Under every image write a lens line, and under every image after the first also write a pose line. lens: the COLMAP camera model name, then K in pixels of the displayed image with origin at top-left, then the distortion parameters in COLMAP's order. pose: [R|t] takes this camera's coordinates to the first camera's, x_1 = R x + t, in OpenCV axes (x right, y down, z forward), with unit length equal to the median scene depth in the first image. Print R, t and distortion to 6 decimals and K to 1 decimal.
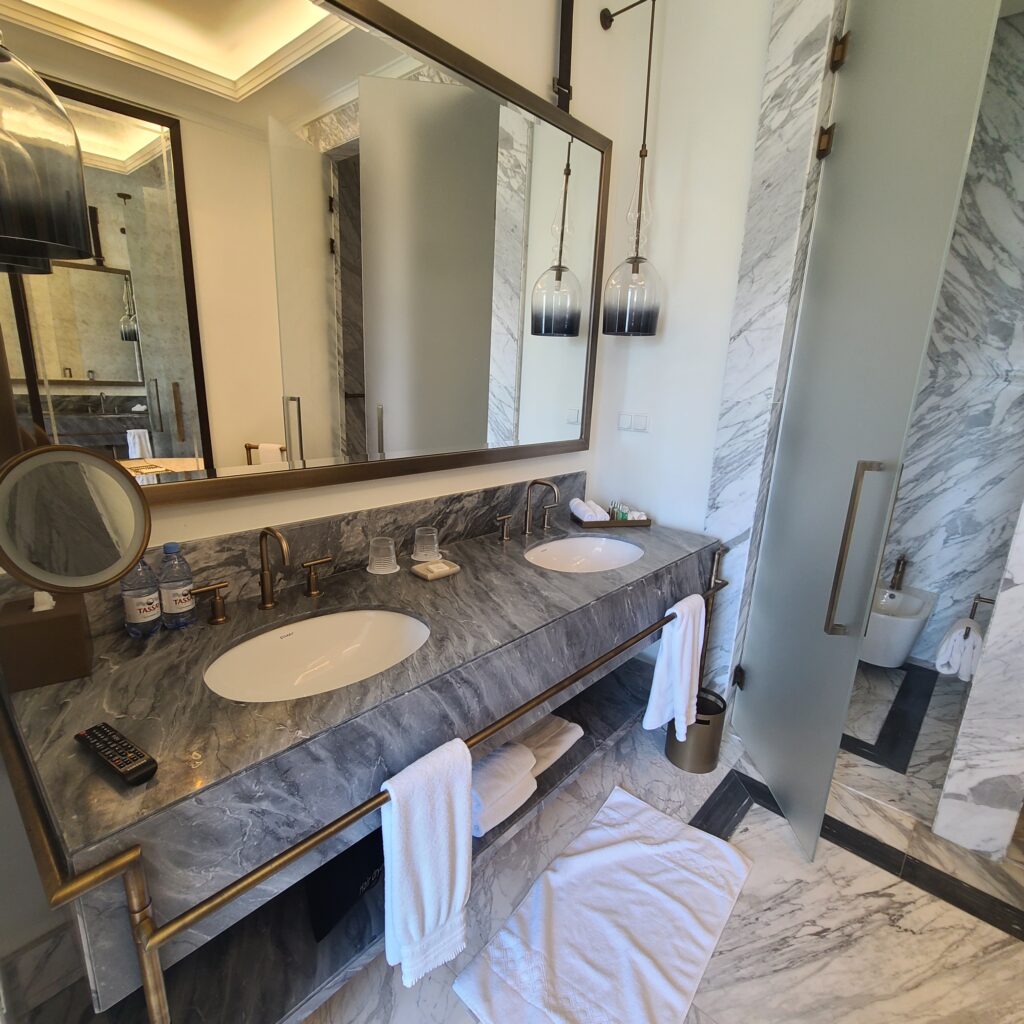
lens RADIAL K [[555.9, 0, 504.0], [0, 555.9, 516.3], [0, 0, 1]] dist [-0.003218, -0.001390]
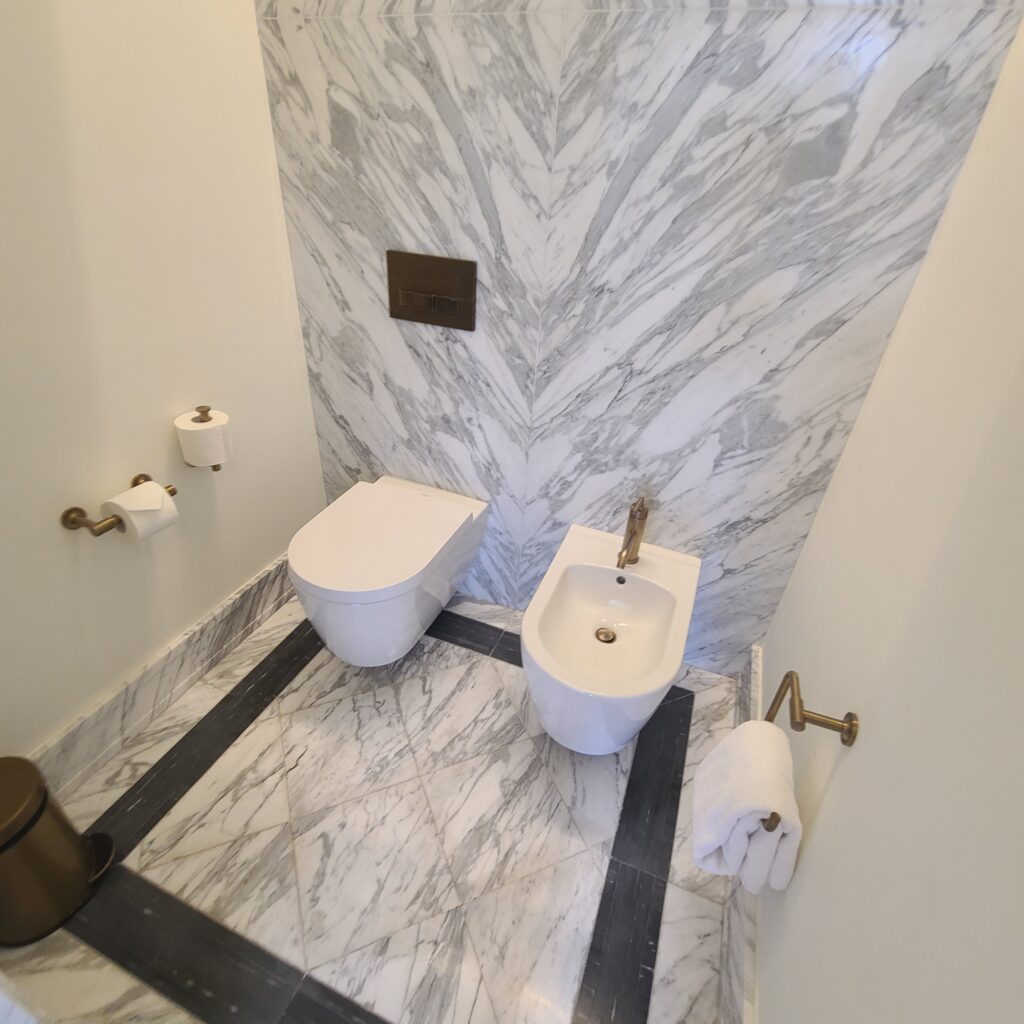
lens RADIAL K [[555.9, 0, 506.2], [0, 555.9, 516.5], [0, 0, 1]] dist [-0.003218, -0.001390]
pose [[0.933029, -0.169990, 0.317113, 0.513562], [0.065944, 0.947217, 0.313736, -0.077203], [-0.353707, -0.271814, 0.894991, 0.684882]]
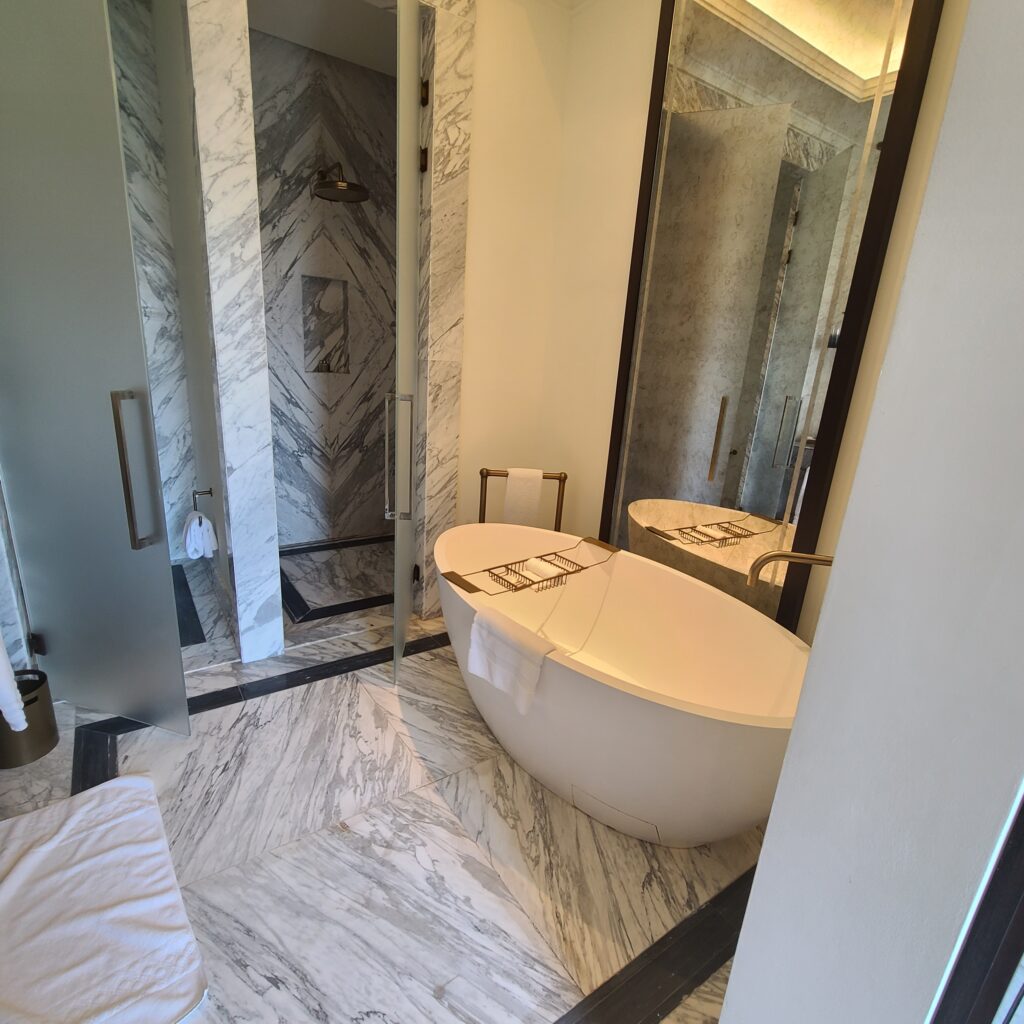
lens RADIAL K [[555.9, 0, 510.9], [0, 555.9, 518.3], [0, 0, 1]] dist [-0.003218, -0.001390]
pose [[0.210430, -0.307673, 0.927931, -0.173205], [0.190500, 0.943894, 0.269765, -0.004441], [-0.958868, 0.120005, 0.257236, -0.015063]]
